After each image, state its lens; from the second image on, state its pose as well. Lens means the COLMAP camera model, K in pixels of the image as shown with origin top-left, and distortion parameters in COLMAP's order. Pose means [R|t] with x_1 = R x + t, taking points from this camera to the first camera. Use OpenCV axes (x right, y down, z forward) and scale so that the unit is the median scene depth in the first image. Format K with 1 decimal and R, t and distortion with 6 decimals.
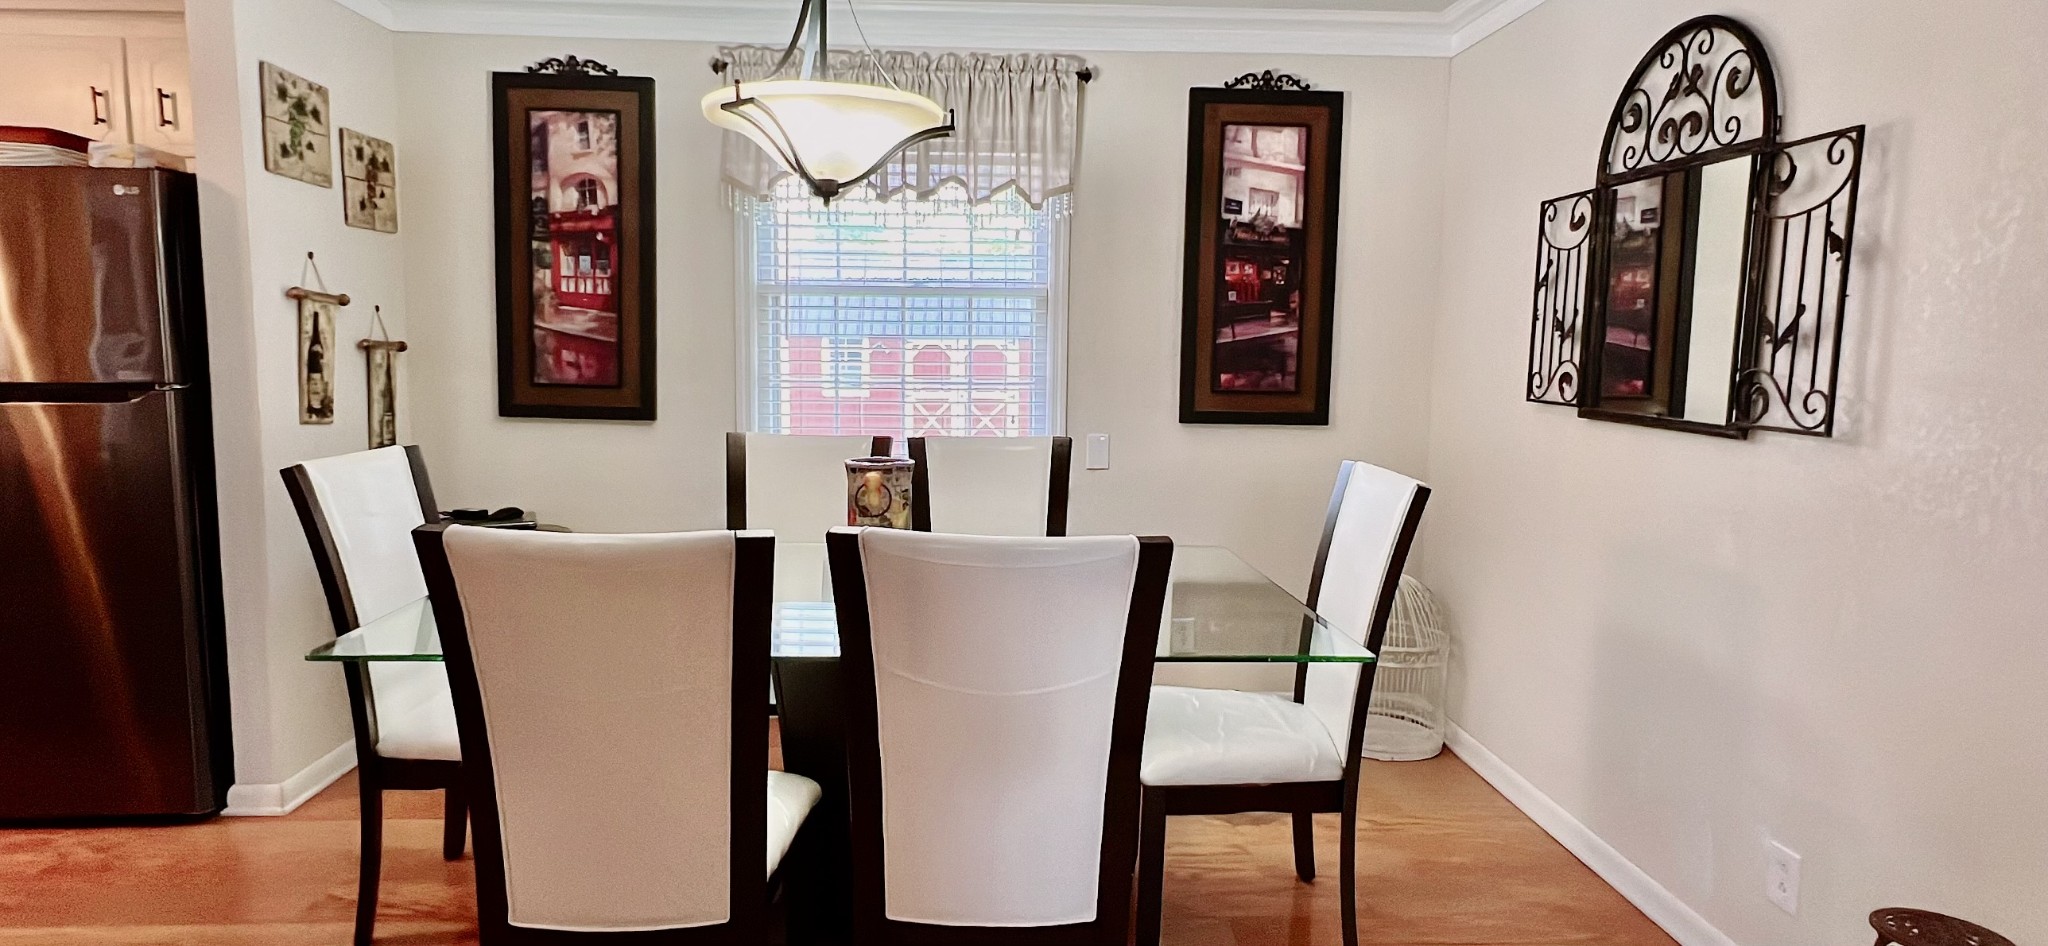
lens RADIAL K [[1068.2, 0, 1015.5], [0, 1068.2, 461.9], [0, 0, 1]] dist [0.001685, -0.000446]
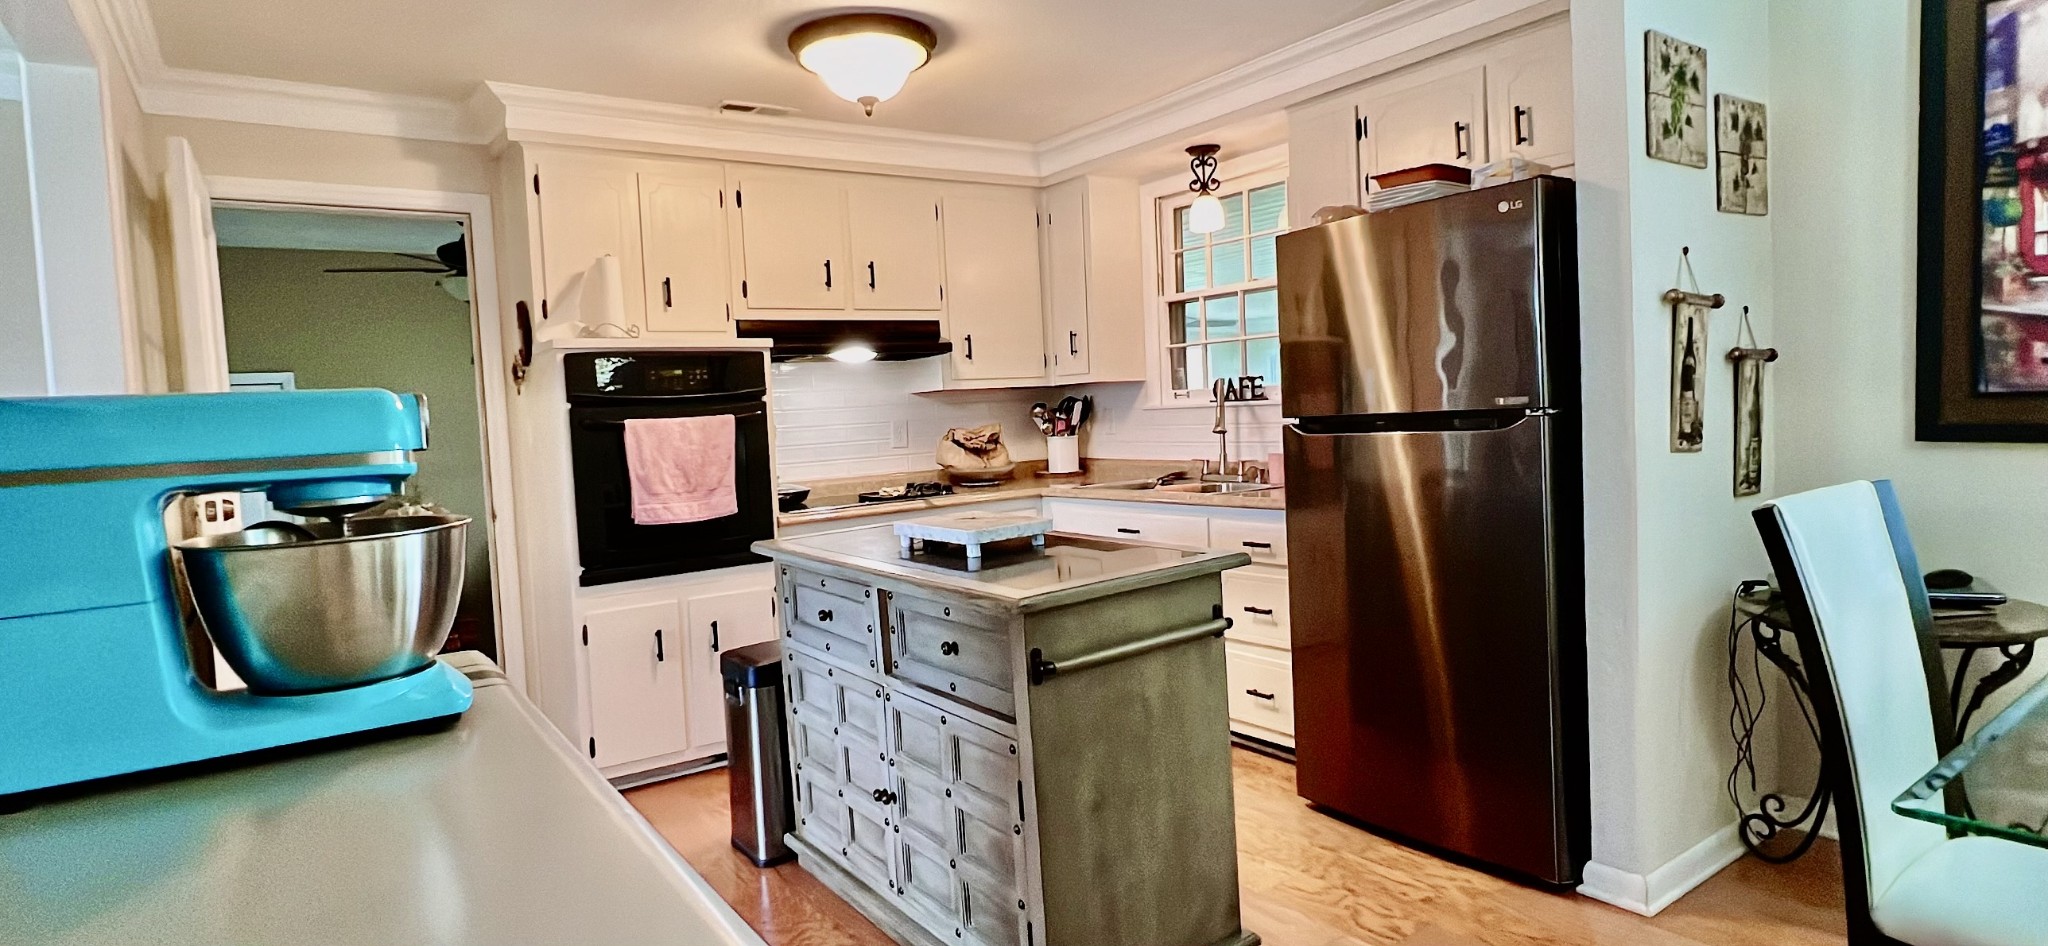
lens RADIAL K [[1068.2, 0, 1026.9], [0, 1068.2, 462.5], [0, 0, 1]] dist [0.001685, -0.000446]
pose [[0.540665, 0.004234, -0.841227, -0.202422], [-0.028946, 0.999489, -0.013573, -0.000816], [0.840740, 0.031688, 0.540511, 0.102346]]
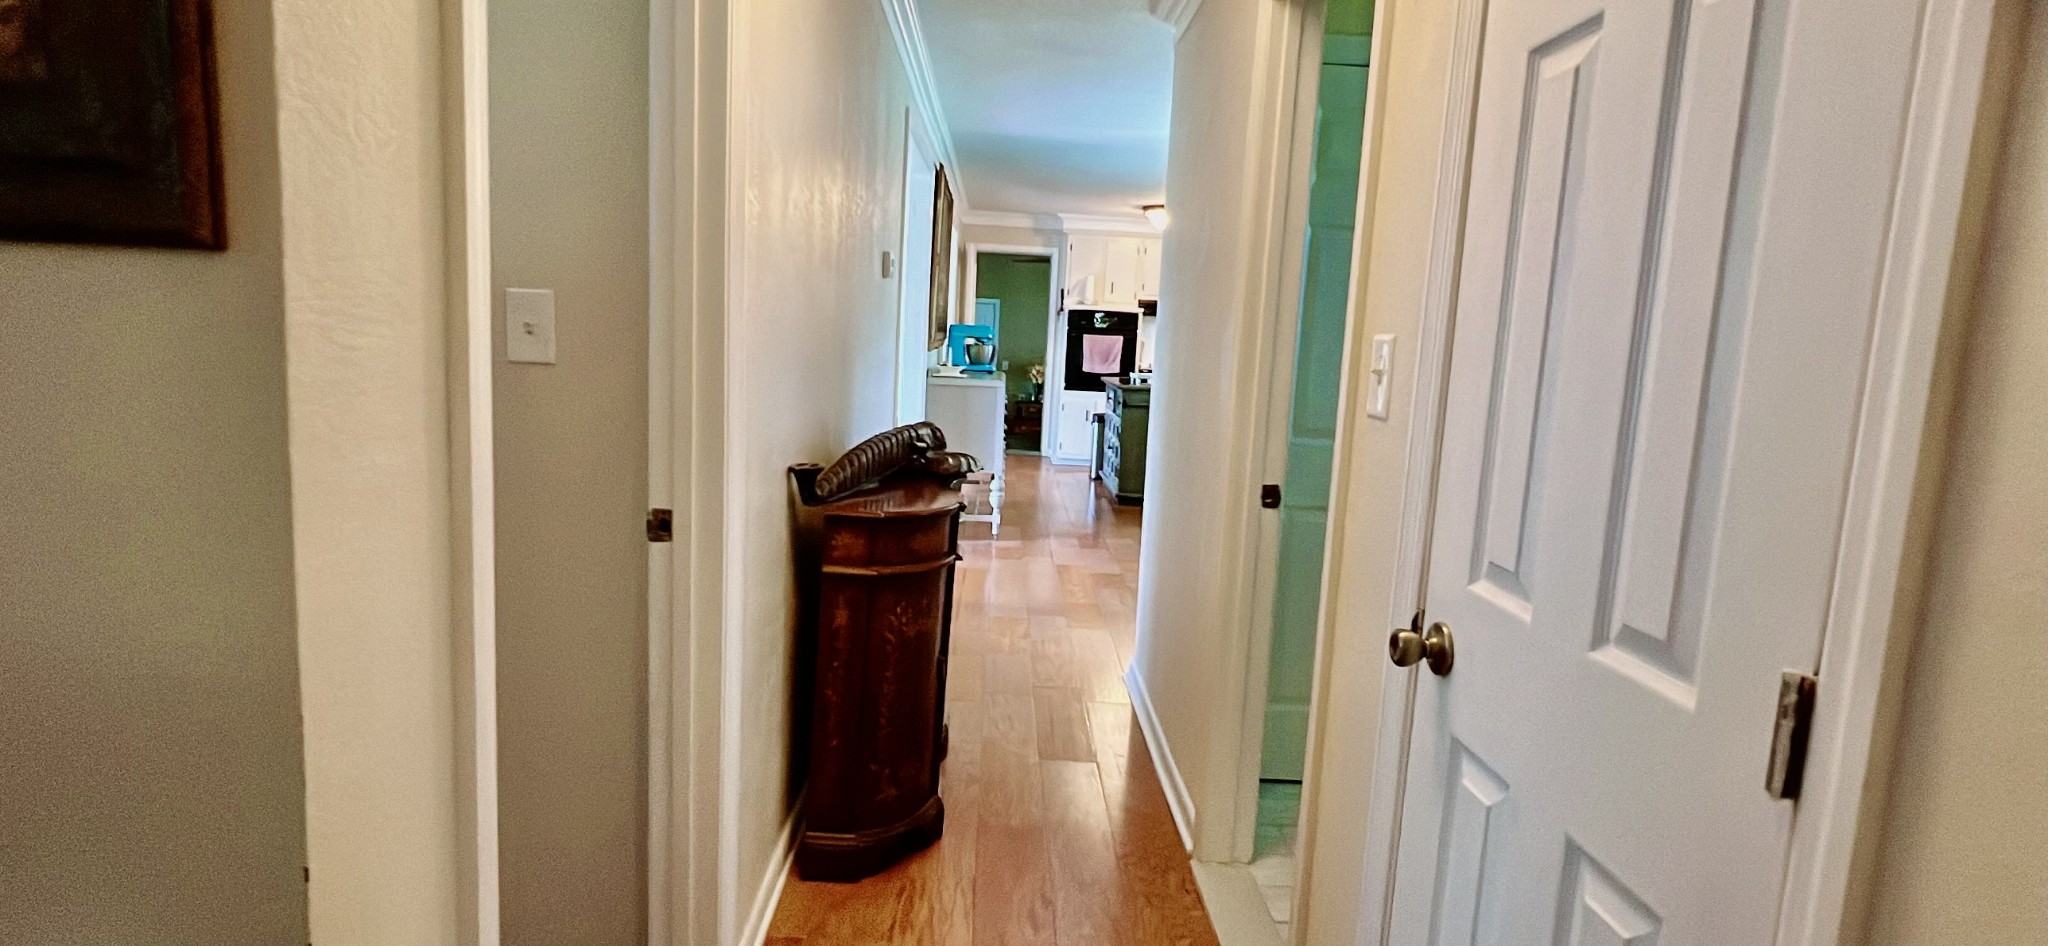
lens RADIAL K [[1068.2, 0, 1027.9], [0, 1068.2, 470.9], [0, 0, 1]] dist [0.001685, -0.000446]
pose [[-0.015549, 0.114967, -0.993248, 1.635289], [-0.151238, 0.981668, 0.115995, 0.006021], [0.988375, 0.152021, 0.002123, 0.226988]]
